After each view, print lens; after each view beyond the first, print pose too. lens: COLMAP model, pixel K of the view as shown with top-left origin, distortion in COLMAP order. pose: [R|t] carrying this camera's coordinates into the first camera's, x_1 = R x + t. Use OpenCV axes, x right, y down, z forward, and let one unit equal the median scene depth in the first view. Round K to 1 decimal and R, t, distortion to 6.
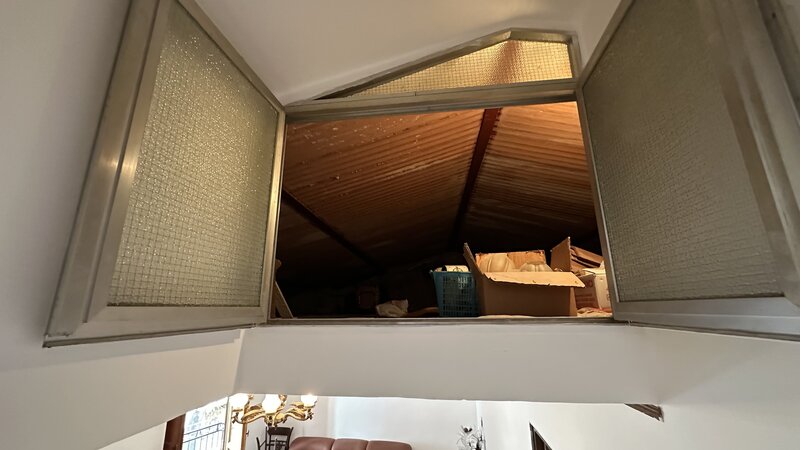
lens RADIAL K [[324.1, 0, 400.0], [0, 324.1, 225.0], [0, 0, 1]] dist [-0.002237, -0.000091]
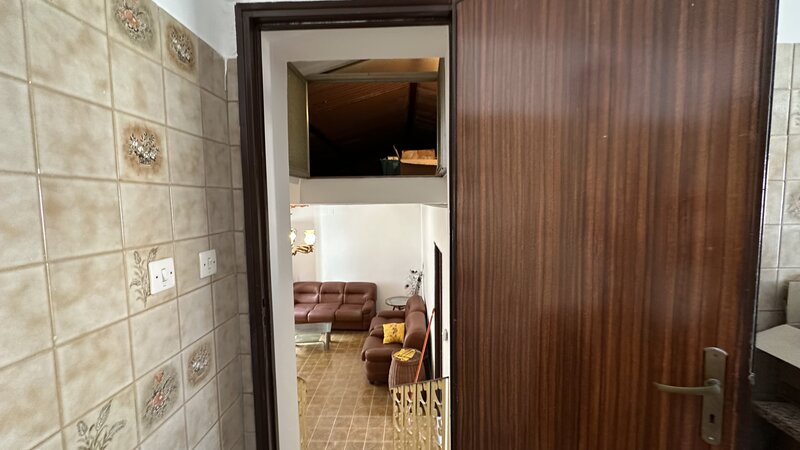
lens RADIAL K [[324.1, 0, 400.0], [0, 324.1, 225.0], [0, 0, 1]] dist [-0.002237, -0.000091]
pose [[0.995979, -0.005951, 0.089389, 0.035135], [-0.022525, 0.949103, 0.314159, -0.082778], [-0.086709, -0.314909, 0.945153, -0.829631]]
